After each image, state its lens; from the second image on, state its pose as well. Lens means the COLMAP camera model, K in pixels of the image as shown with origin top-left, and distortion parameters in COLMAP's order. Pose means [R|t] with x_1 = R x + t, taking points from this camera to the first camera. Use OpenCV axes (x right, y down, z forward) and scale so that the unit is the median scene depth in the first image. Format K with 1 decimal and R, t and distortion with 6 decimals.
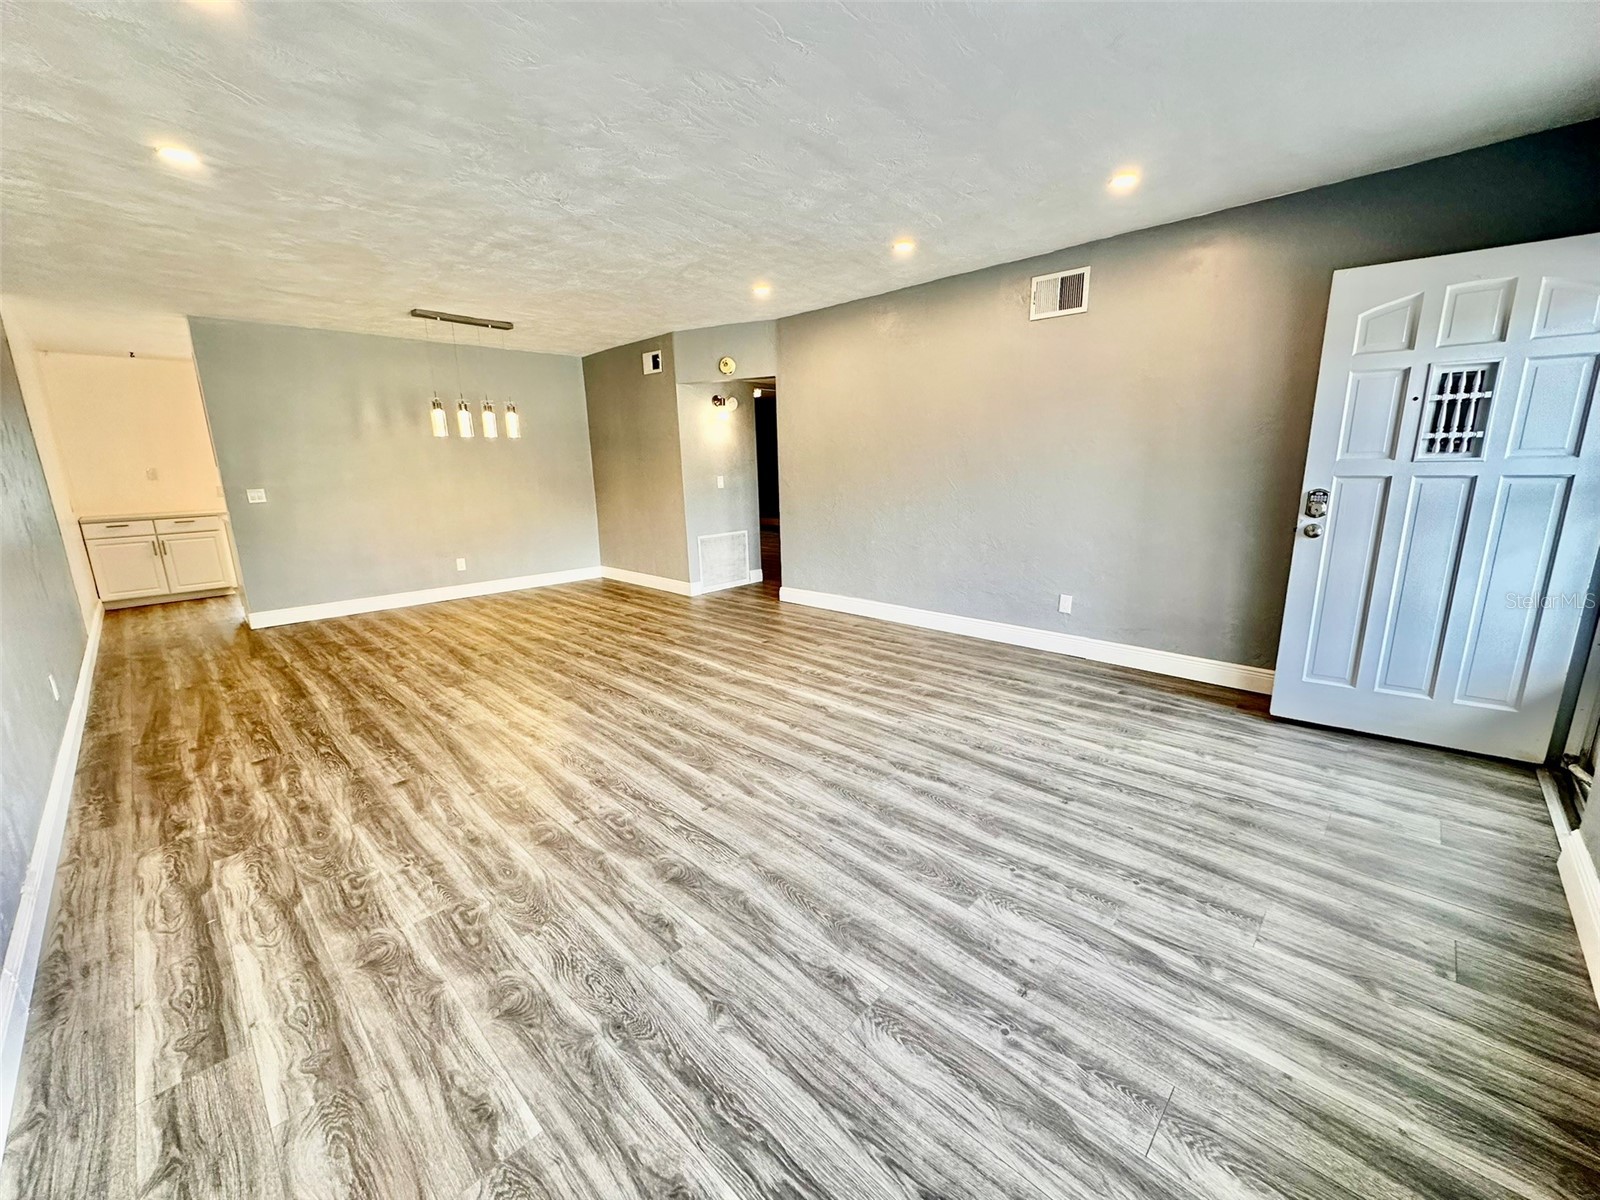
lens RADIAL K [[637.4, 0, 800.6], [0, 637.4, 598.7], [0, 0, 1]] dist [-0.002197, 0.000018]
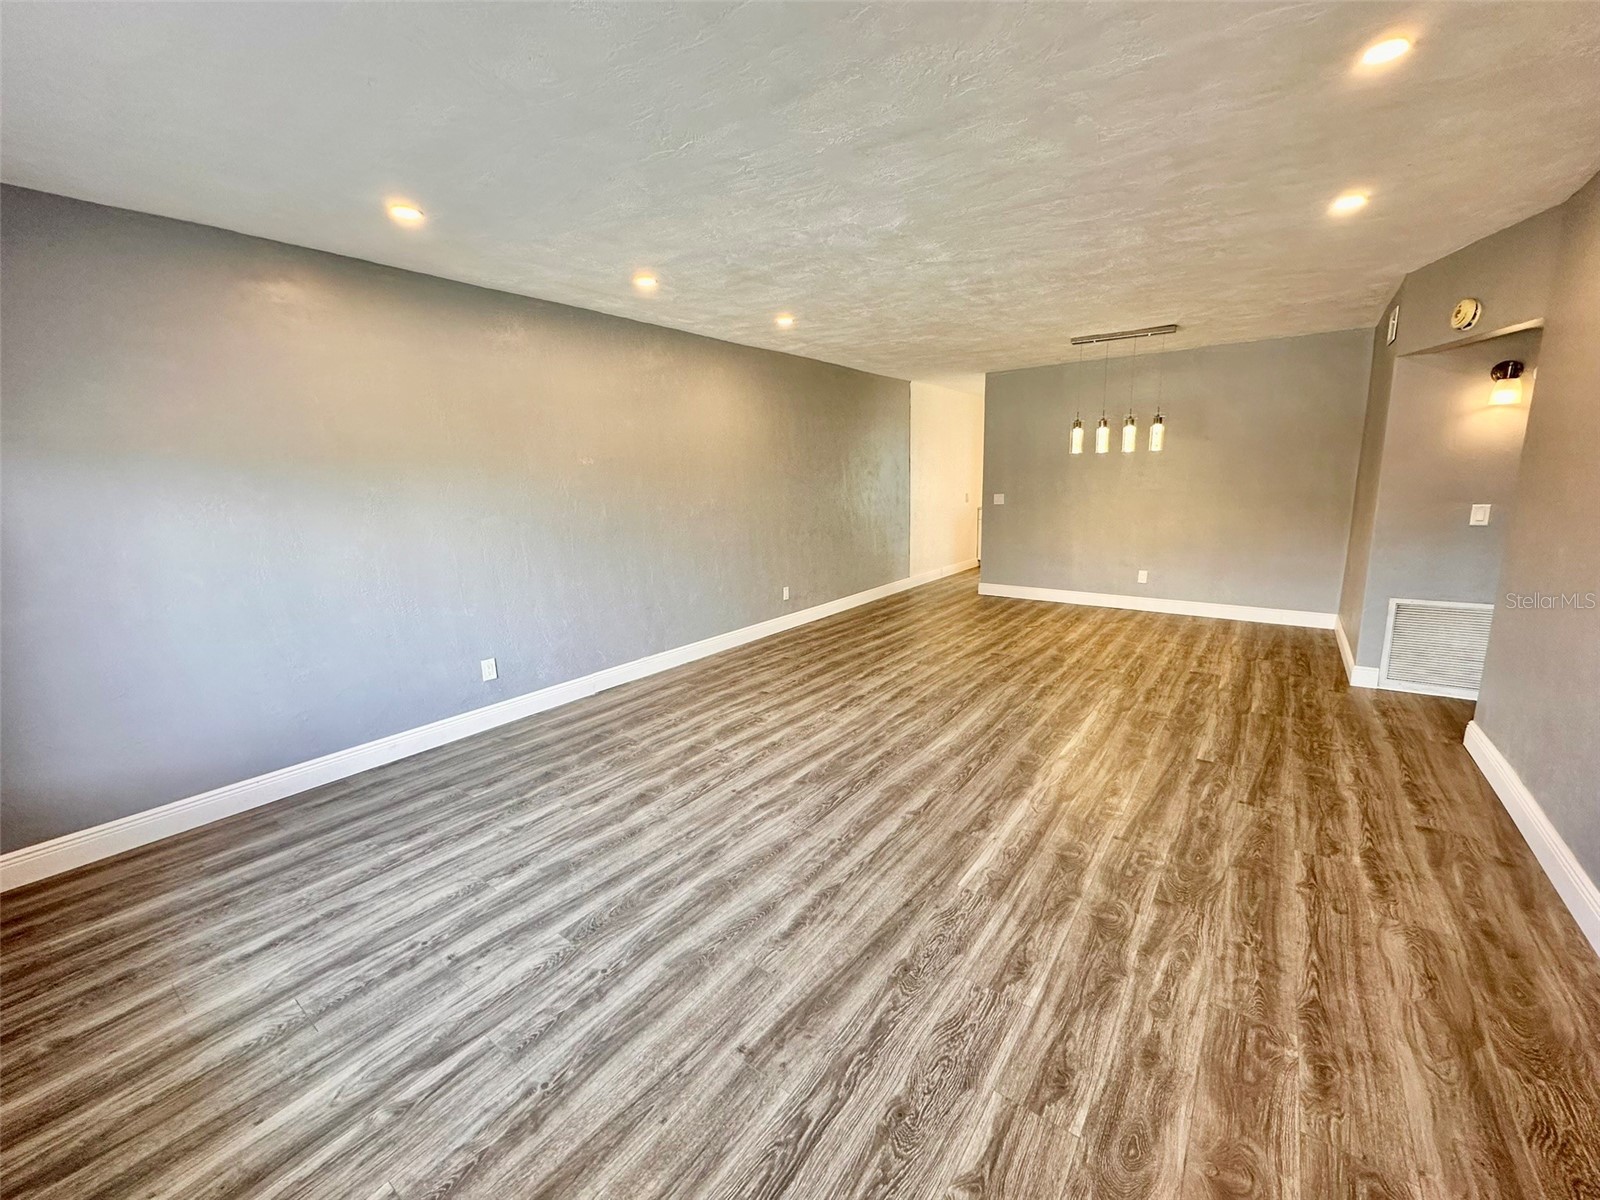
lens RADIAL K [[637.4, 0, 800.6], [0, 637.4, 598.7], [0, 0, 1]] dist [-0.002197, 0.000018]
pose [[0.124978, 0.205565, -0.970630, 0.793683], [-0.186639, 0.965706, 0.180491, -0.217466], [0.974447, 0.158600, 0.159058, 0.719073]]
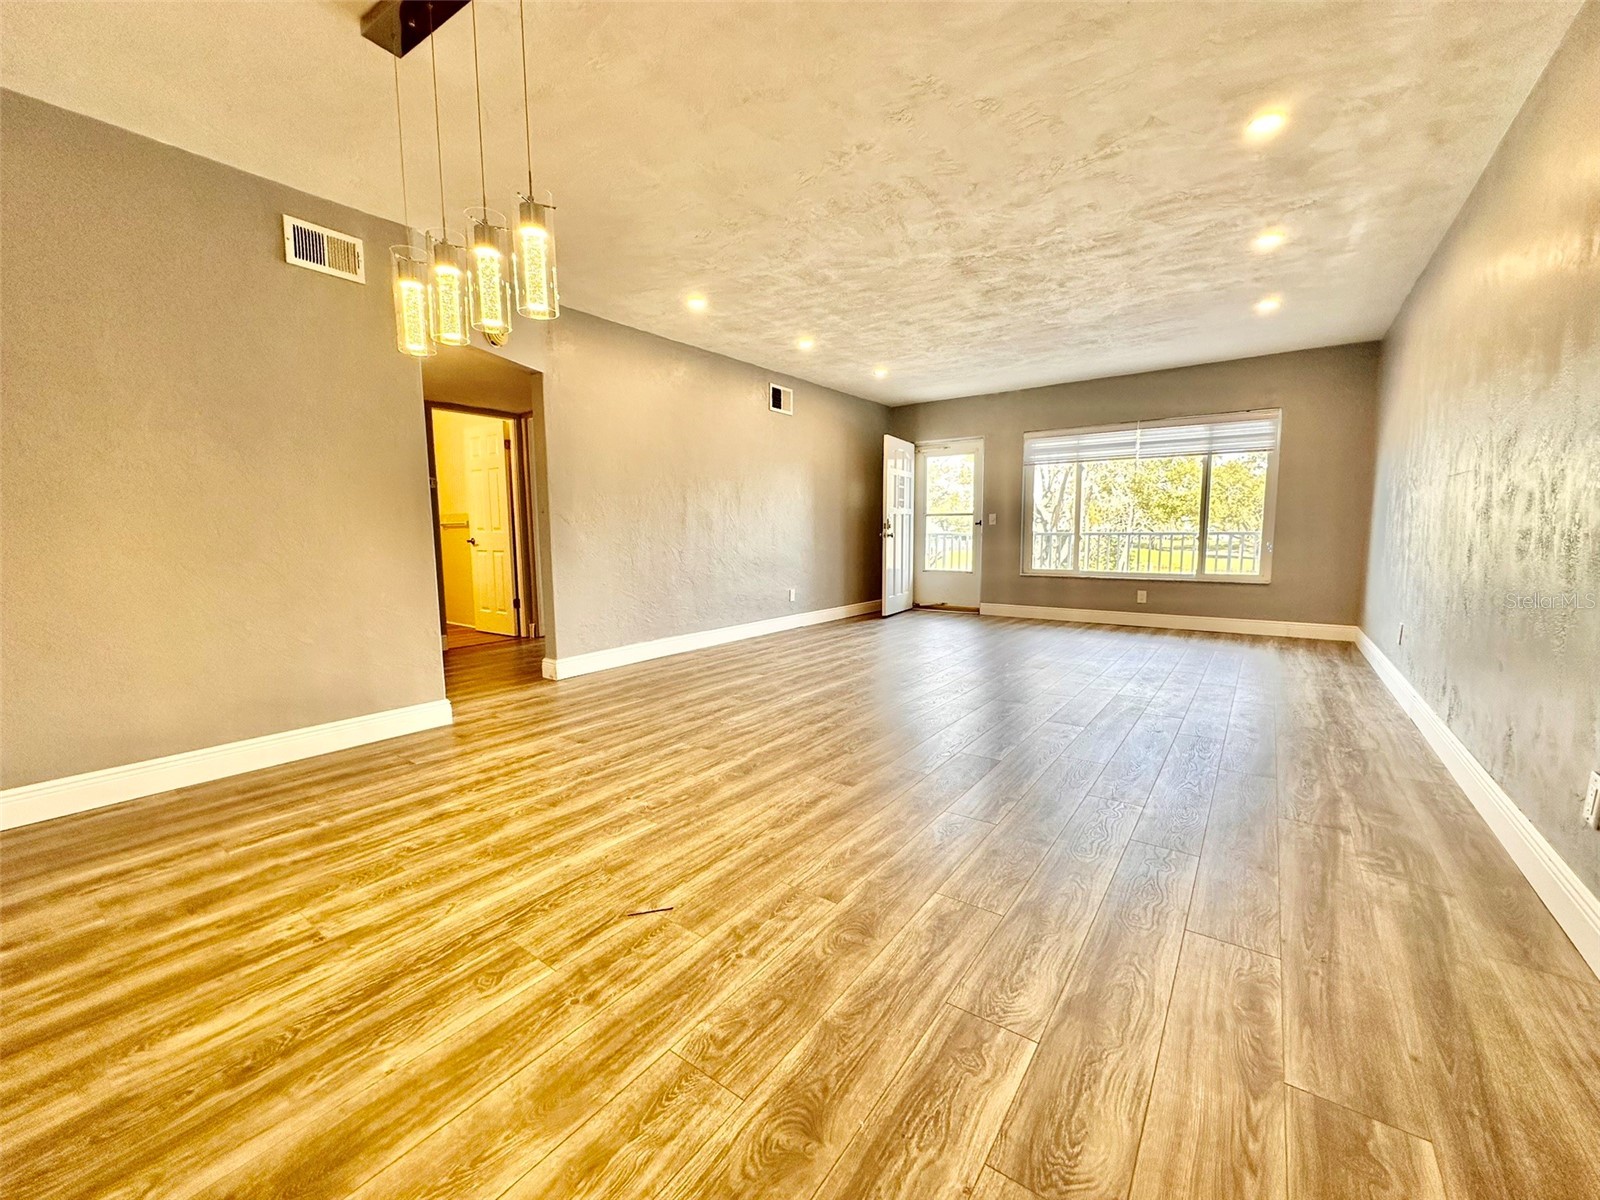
lens RADIAL K [[637.4, 0, 800.6], [0, 637.4, 598.7], [0, 0, 1]] dist [-0.002197, 0.000018]
pose [[-0.134376, -0.082224, 0.987513, -1.562226], [0.222649, 0.968565, 0.110943, -0.211195], [-0.965593, 0.234777, -0.111845, 1.614192]]
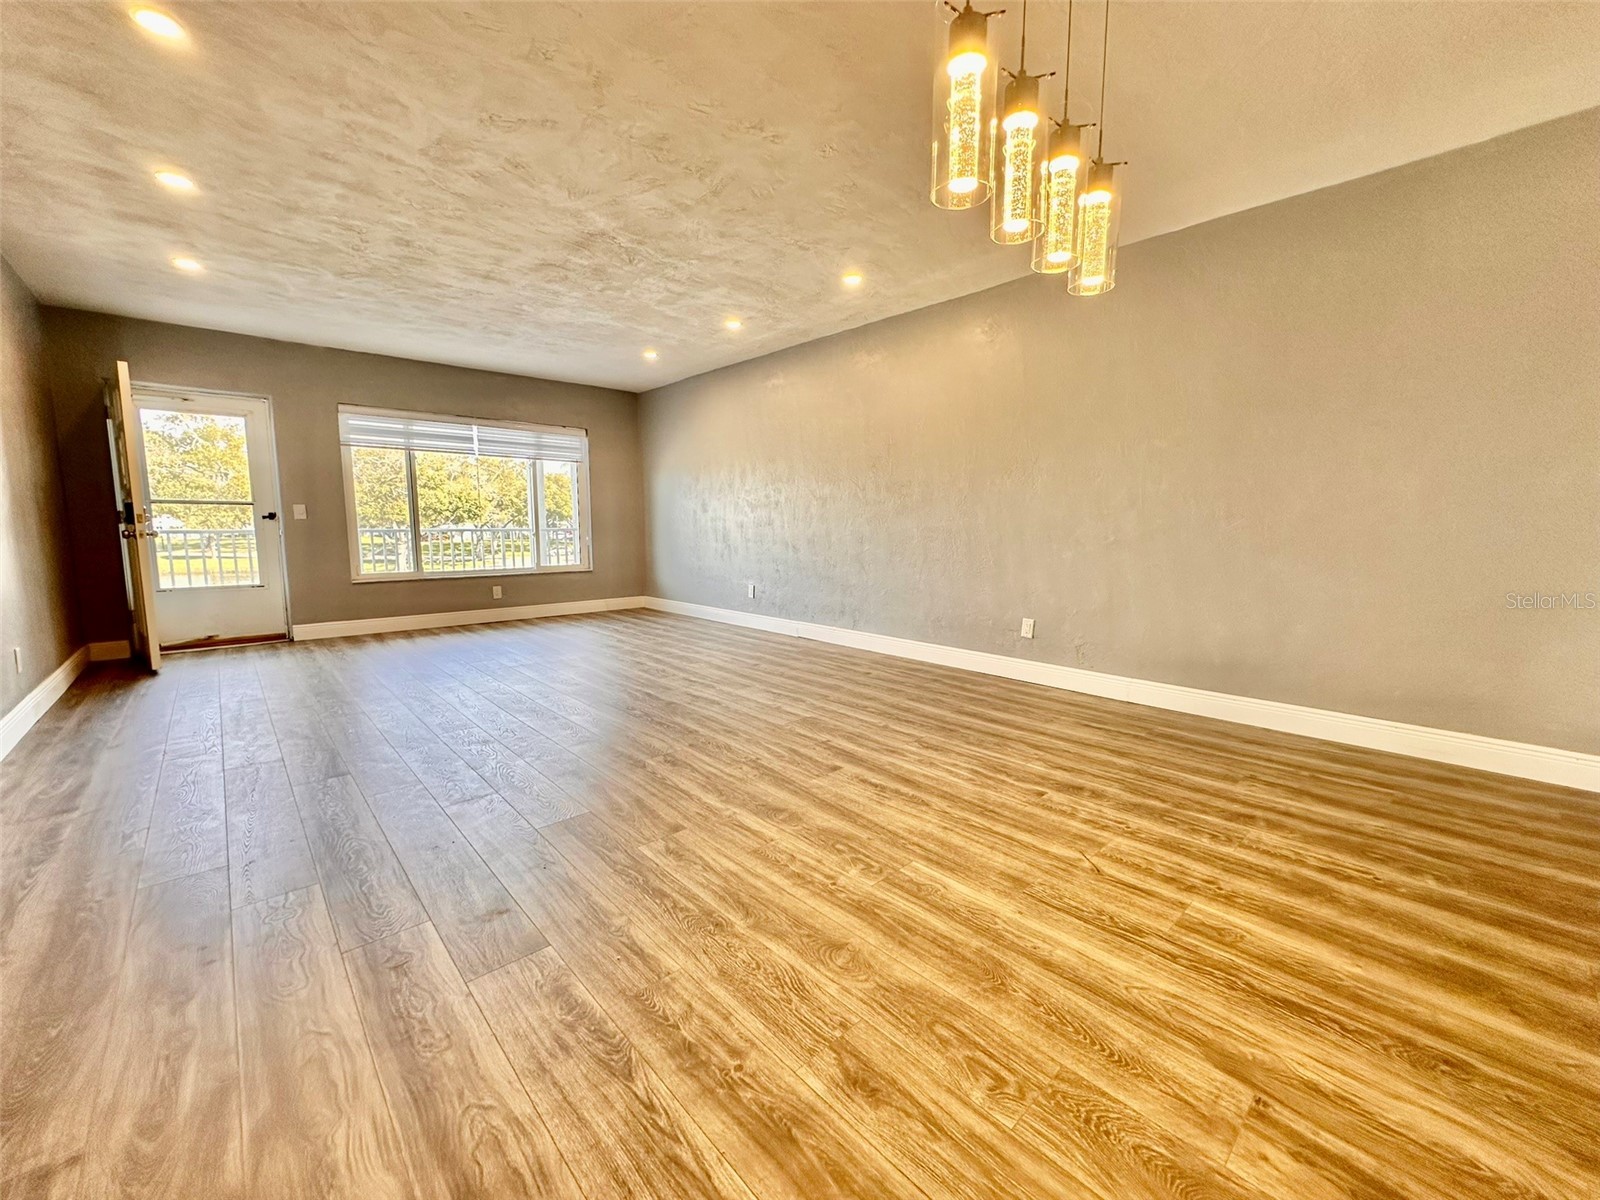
lens RADIAL K [[637.4, 0, 800.6], [0, 637.4, 598.7], [0, 0, 1]] dist [-0.002197, 0.000018]
pose [[-0.997961, 0.014466, 0.062160, -0.766908], [0.033945, 0.945092, 0.325037, -0.379299], [-0.054045, 0.326484, -0.943656, 2.278695]]
